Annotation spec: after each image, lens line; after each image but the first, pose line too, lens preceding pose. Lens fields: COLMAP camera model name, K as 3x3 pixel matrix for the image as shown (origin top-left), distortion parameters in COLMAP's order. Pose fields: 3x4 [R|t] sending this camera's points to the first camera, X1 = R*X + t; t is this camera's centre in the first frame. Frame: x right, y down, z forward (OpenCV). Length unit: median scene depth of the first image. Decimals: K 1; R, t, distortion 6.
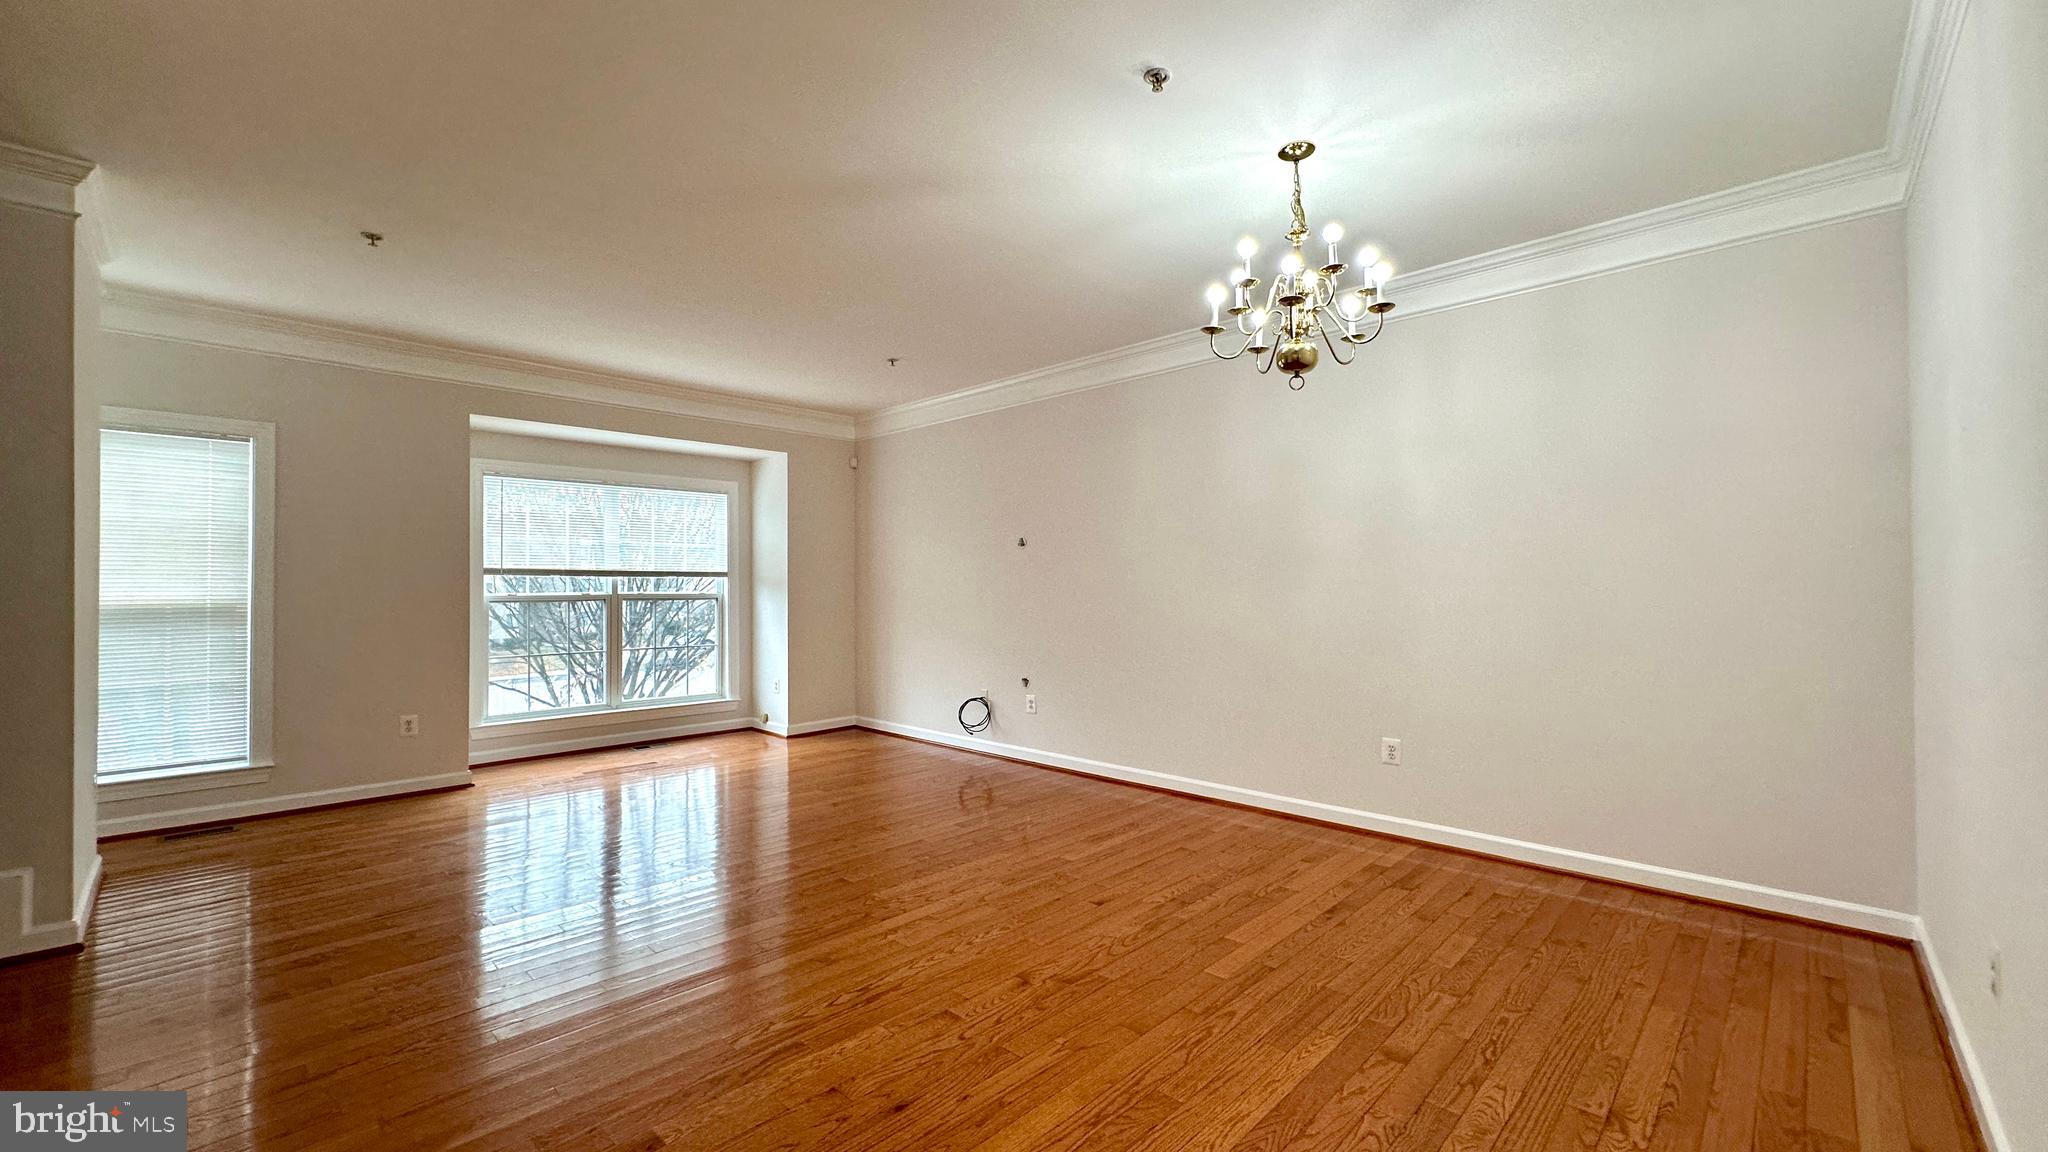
lens RADIAL K [[814.3, 0, 1022.7], [0, 814.3, 572.8], [0, 0, 1]] dist [-0.002144, -0.000346]
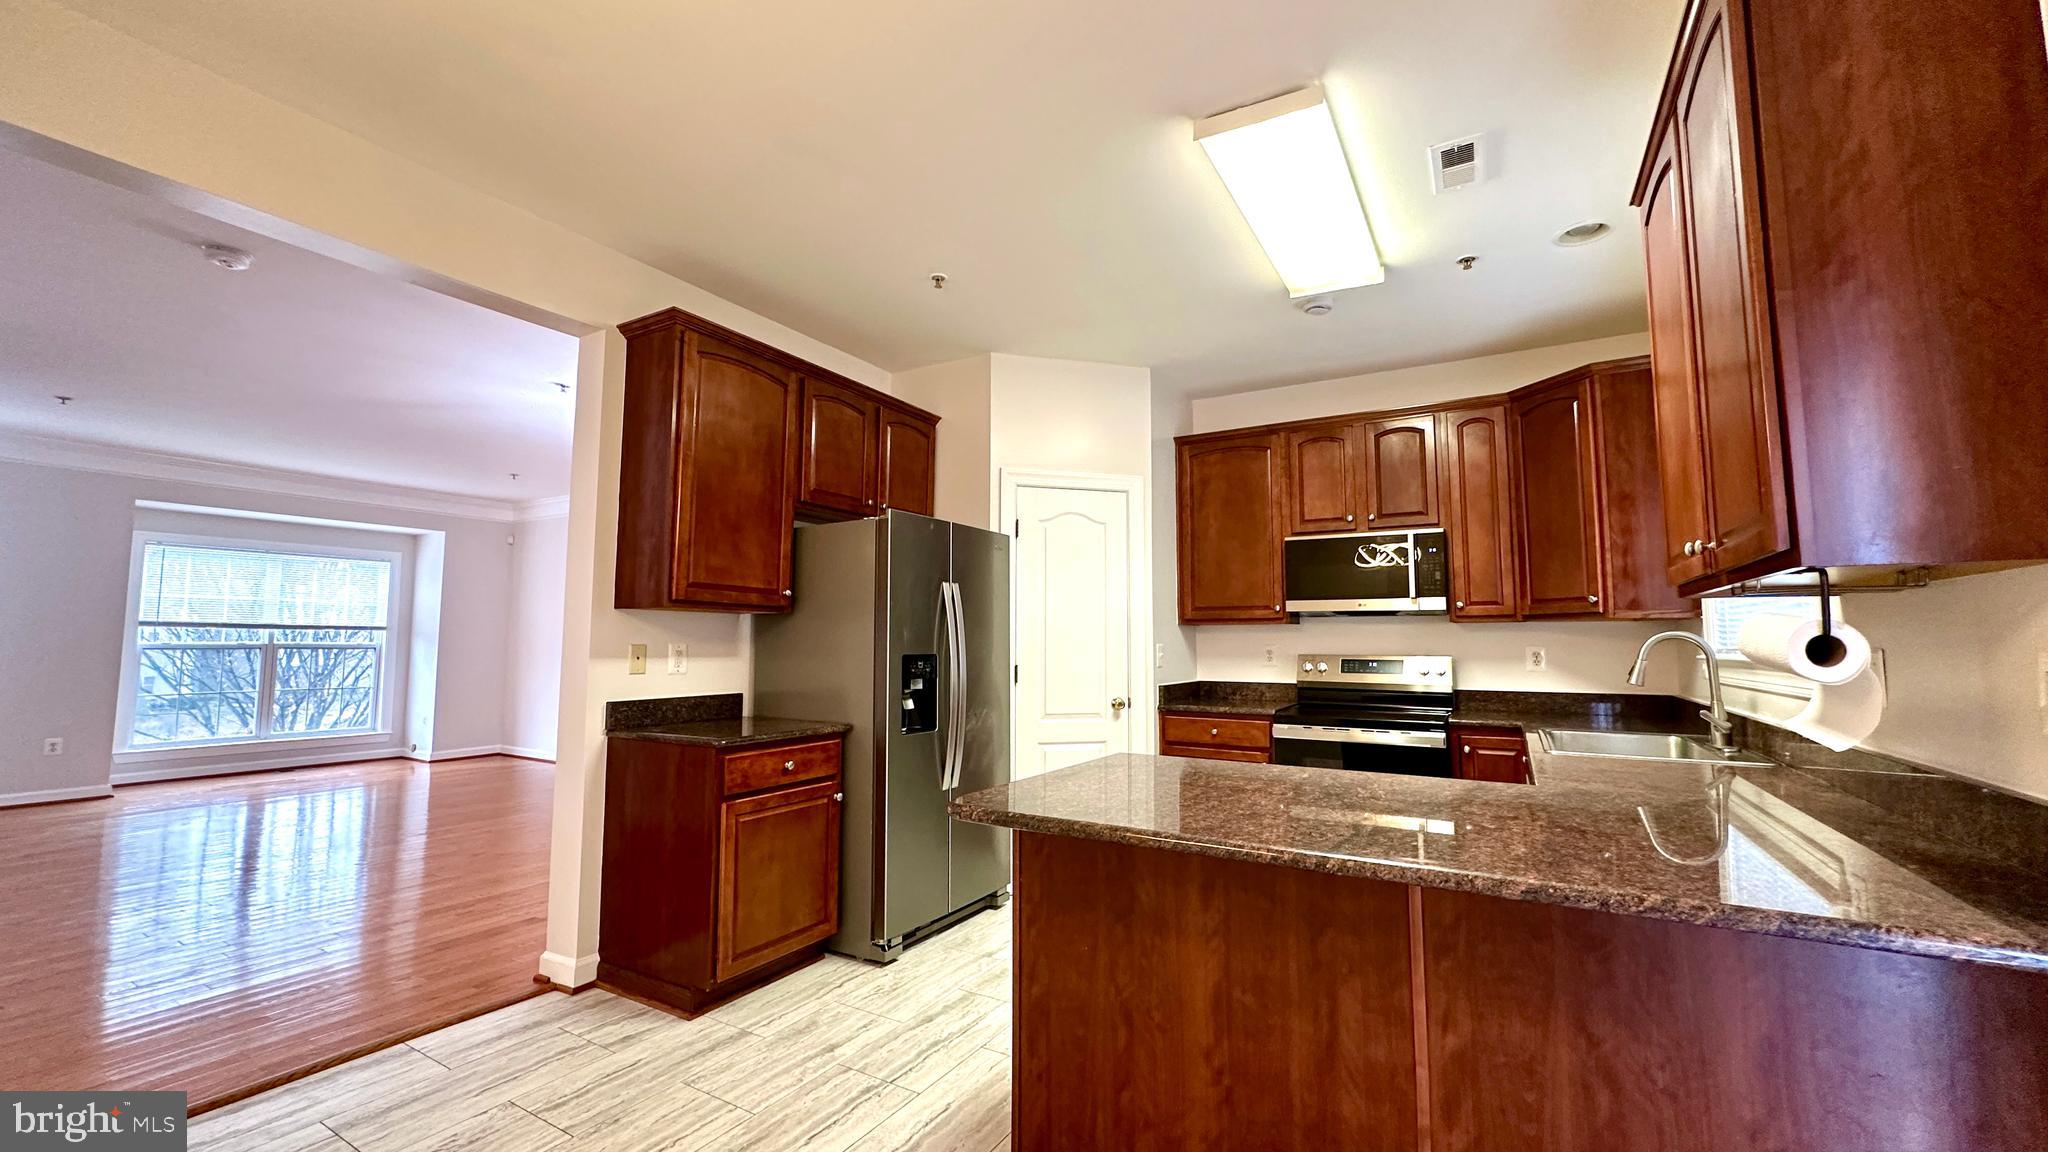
lens RADIAL K [[814.3, 0, 1026.6], [0, 814.3, 574.9], [0, 0, 1]] dist [-0.002144, -0.000346]
pose [[0.972127, 0.027802, 0.232801, 0.375701], [-0.011480, 0.997398, -0.071175, -0.003170], [-0.234174, 0.066518, 0.969917, -0.539427]]
